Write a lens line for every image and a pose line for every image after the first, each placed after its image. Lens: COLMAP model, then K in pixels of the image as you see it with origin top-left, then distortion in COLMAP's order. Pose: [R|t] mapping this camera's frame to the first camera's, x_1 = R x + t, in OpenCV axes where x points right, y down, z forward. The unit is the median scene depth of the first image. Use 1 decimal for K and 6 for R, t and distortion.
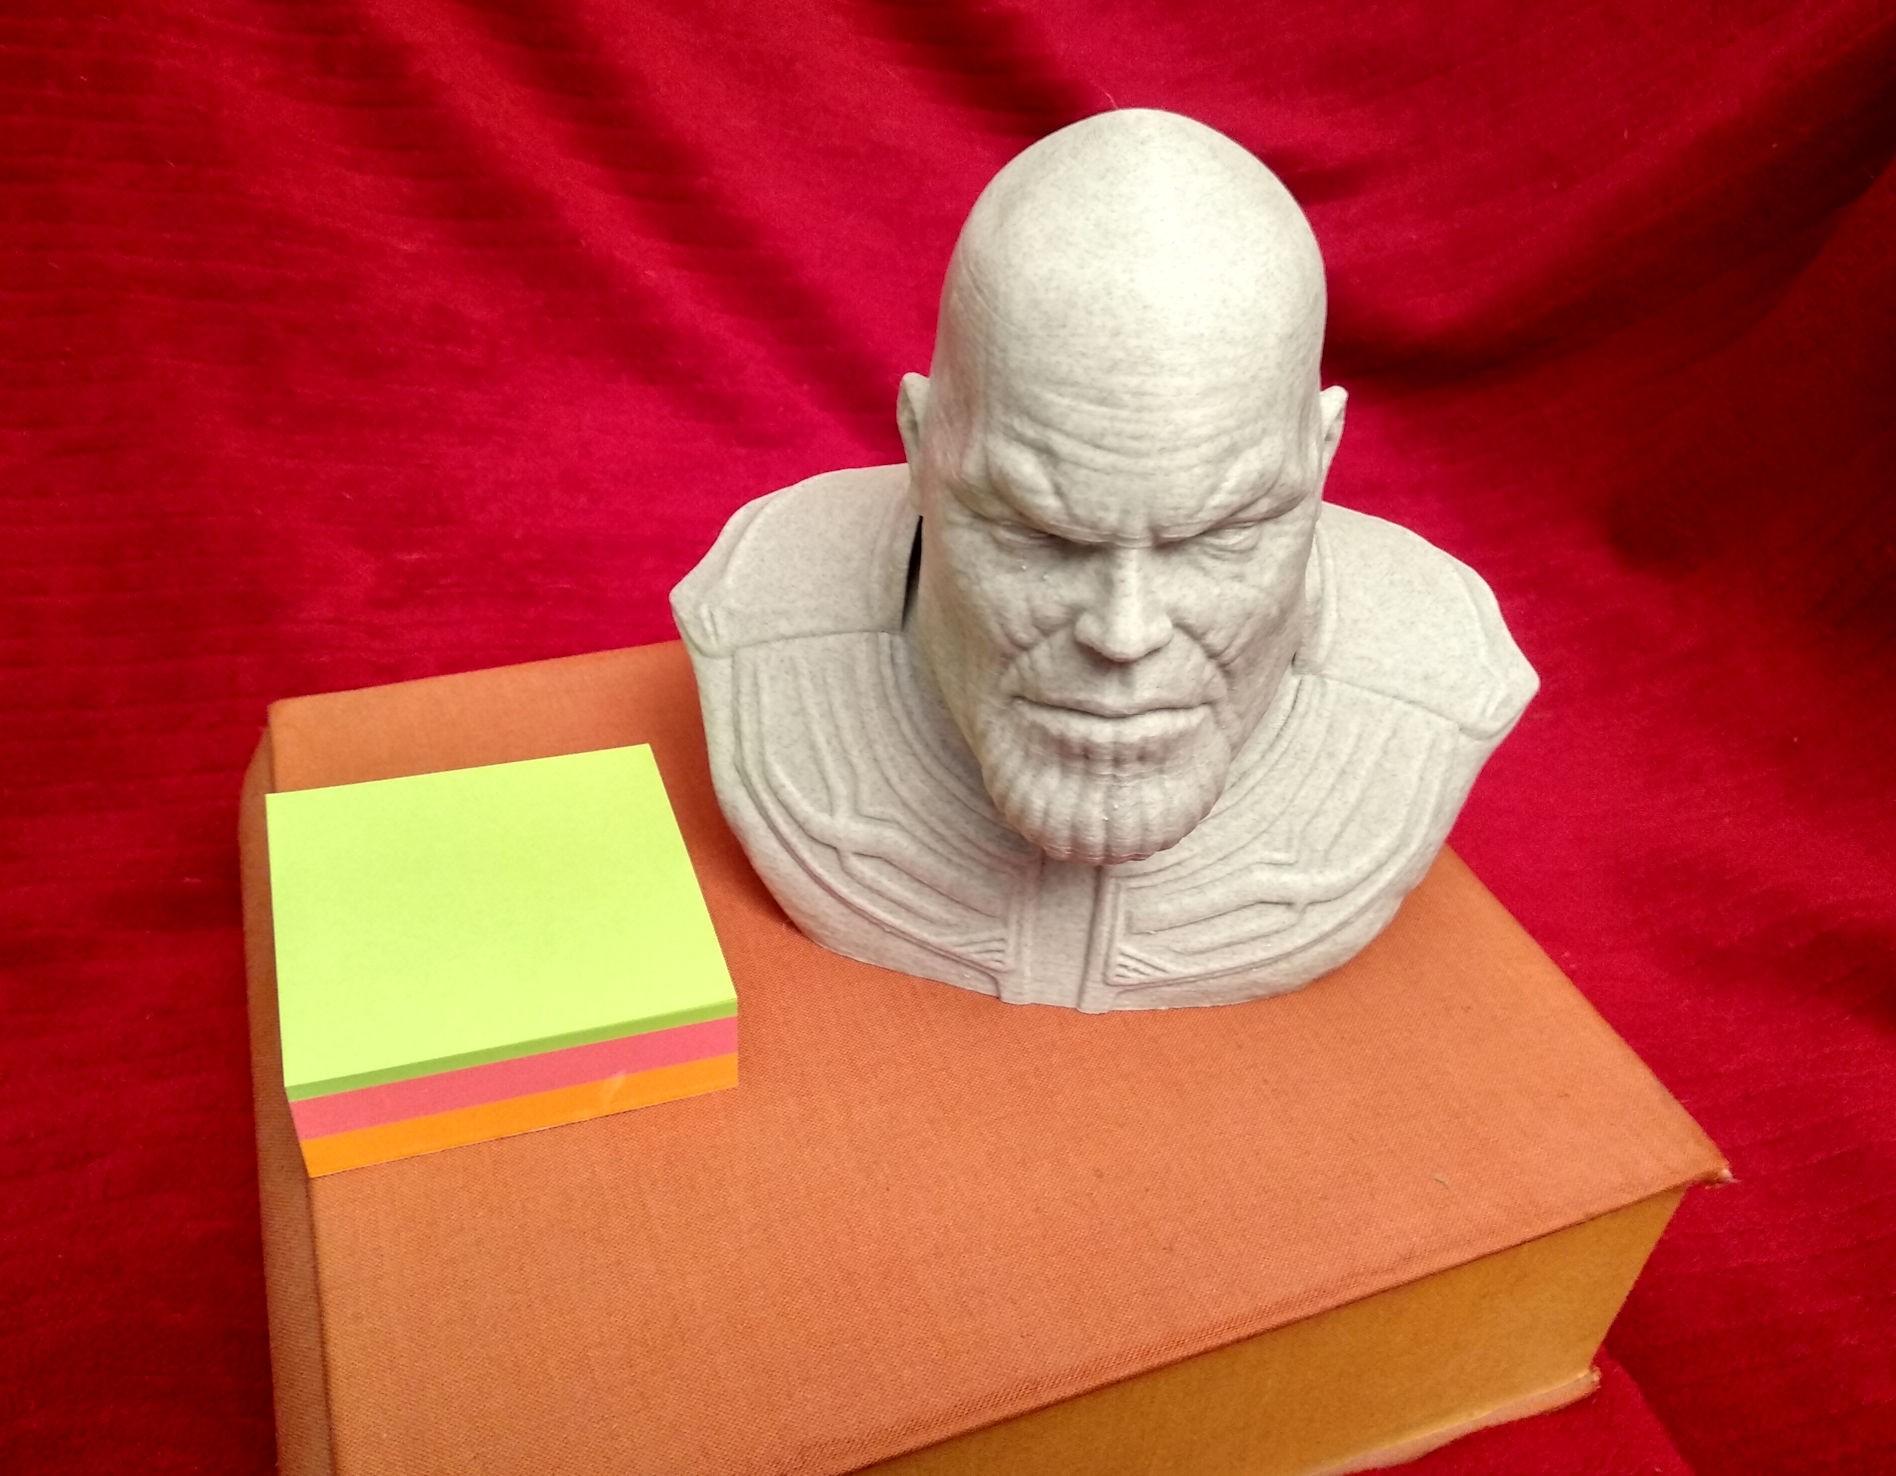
lens RADIAL K [[1613.8, 0, 897.1], [0, 1613.8, 734.2], [0, 0, 1]] dist [-0.032632, -0.000262]
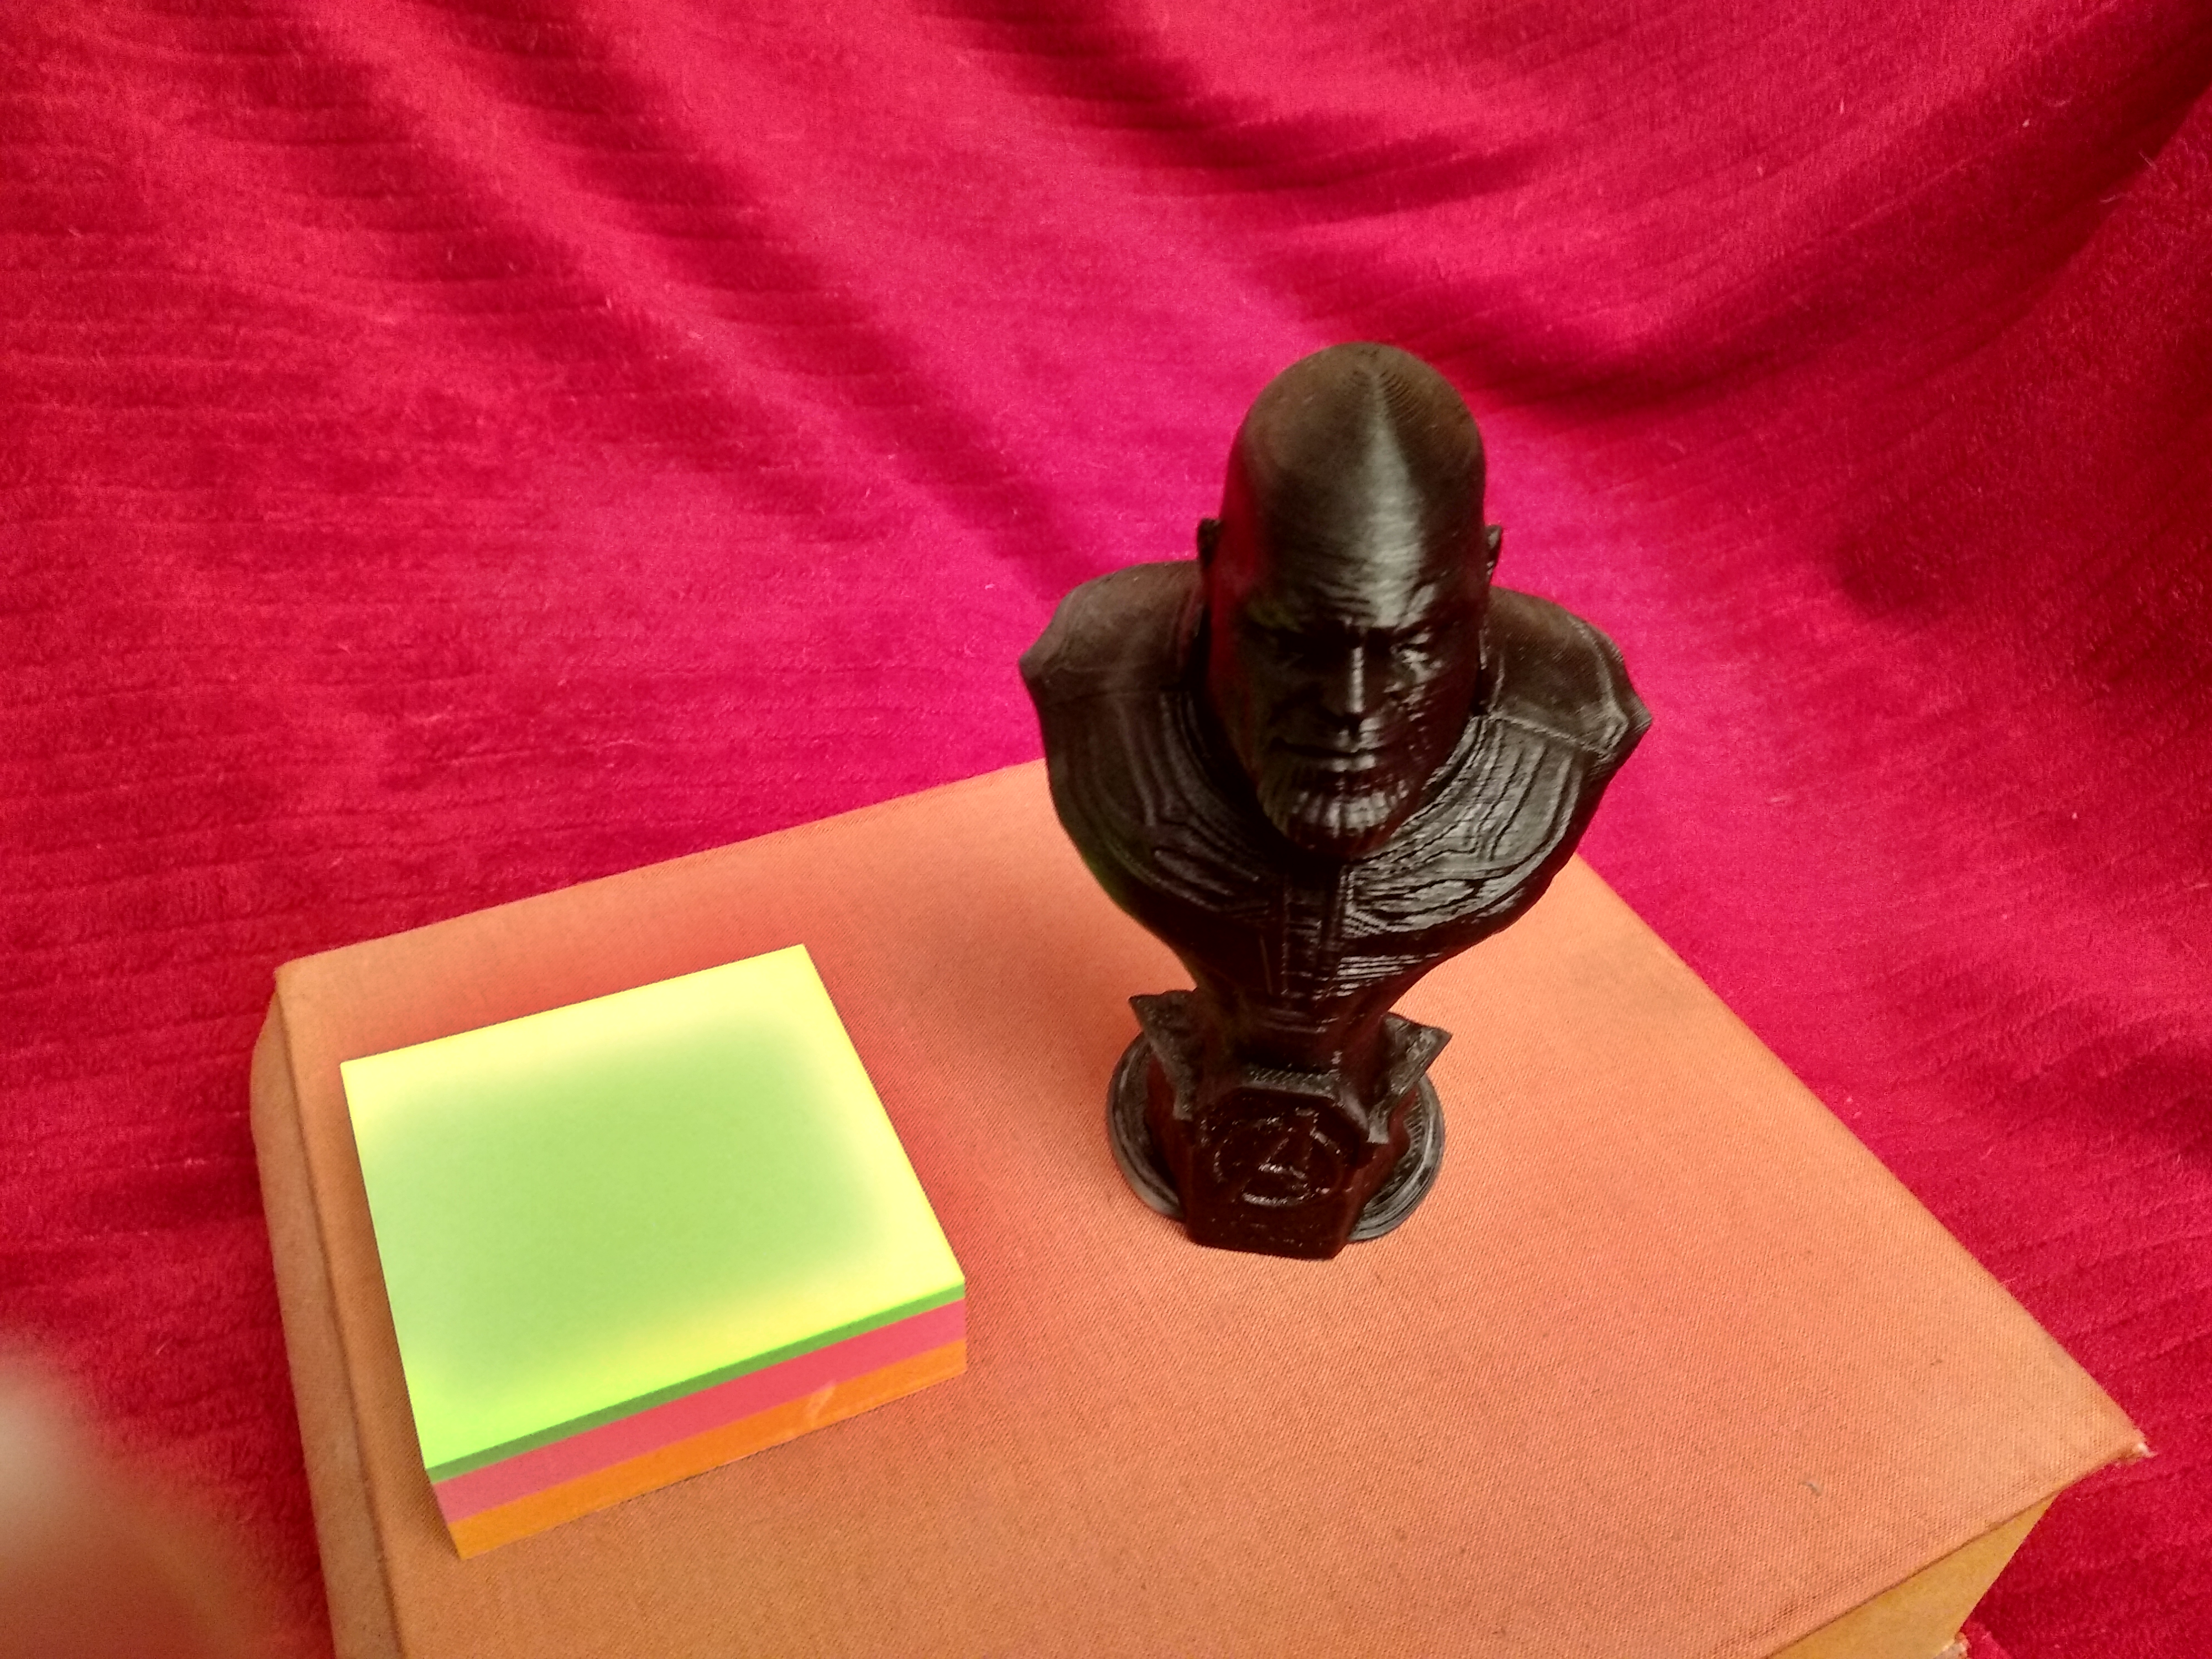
lens RADIAL K [[1764.4, 0, 1082.0], [0, 1764.4, 840.9], [0, 0, 1]] dist [-0.065863, 0.054923]
pose [[0.995244, -0.072428, 0.065146, -0.036253], [0.068452, 0.995768, 0.061327, -0.076063], [-0.069312, -0.056576, 0.995989, 0.093728]]
